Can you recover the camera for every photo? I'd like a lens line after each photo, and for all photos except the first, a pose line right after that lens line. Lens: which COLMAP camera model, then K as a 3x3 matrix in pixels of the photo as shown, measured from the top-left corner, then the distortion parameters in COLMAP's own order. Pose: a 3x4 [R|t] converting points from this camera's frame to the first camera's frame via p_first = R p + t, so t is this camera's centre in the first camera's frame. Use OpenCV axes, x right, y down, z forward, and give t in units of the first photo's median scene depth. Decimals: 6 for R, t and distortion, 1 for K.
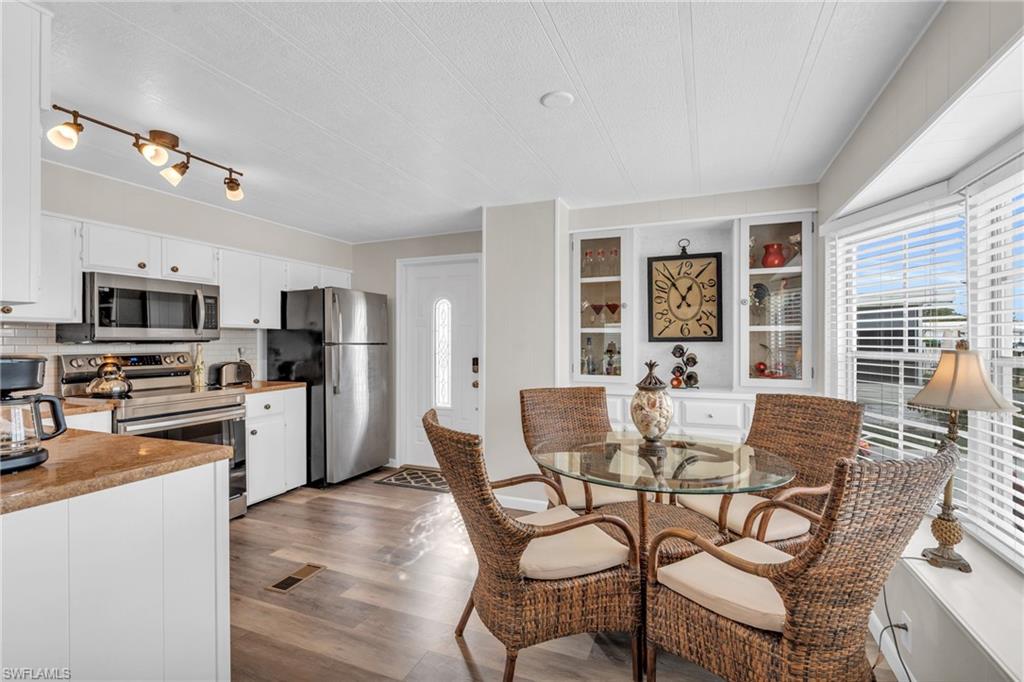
lens RADIAL K [[463.0, 0, 499.9], [0, 463.0, 340.4], [0, 0, 1]] dist [-0.002493, 0.000998]
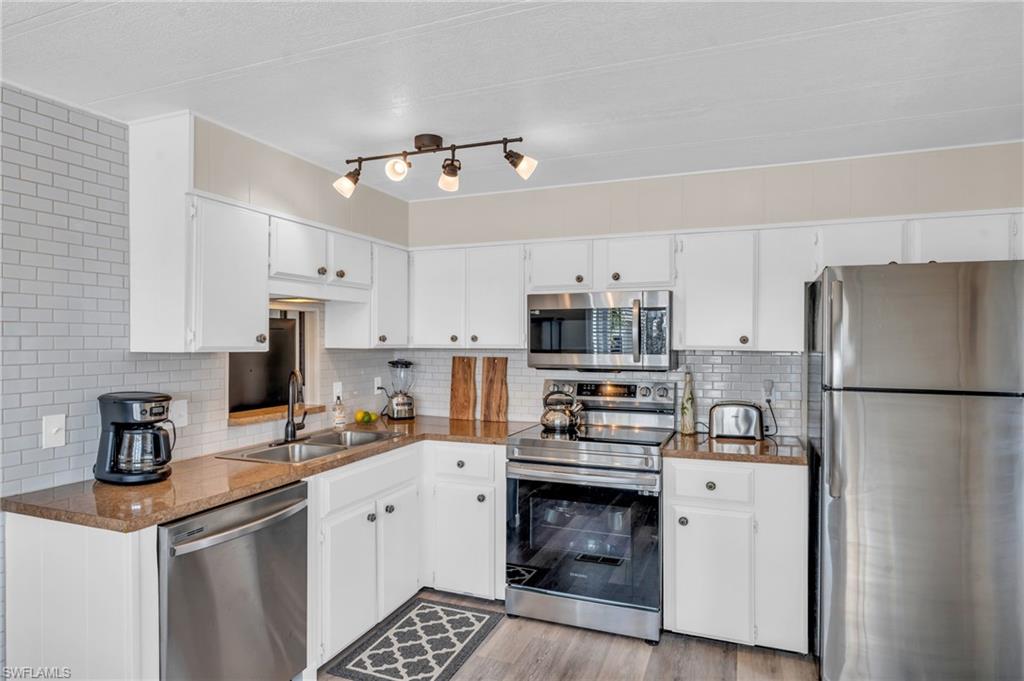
lens RADIAL K [[587.4, 0, 514.8], [0, 587.4, 344.7], [0, 0, 1]] dist [-0.005051, 0.005119]
pose [[0.037366, 0.007728, -0.999272, 0.307349], [-0.002312, 0.999968, 0.007647, -0.054603], [0.999299, 0.002024, 0.037383, 0.910908]]
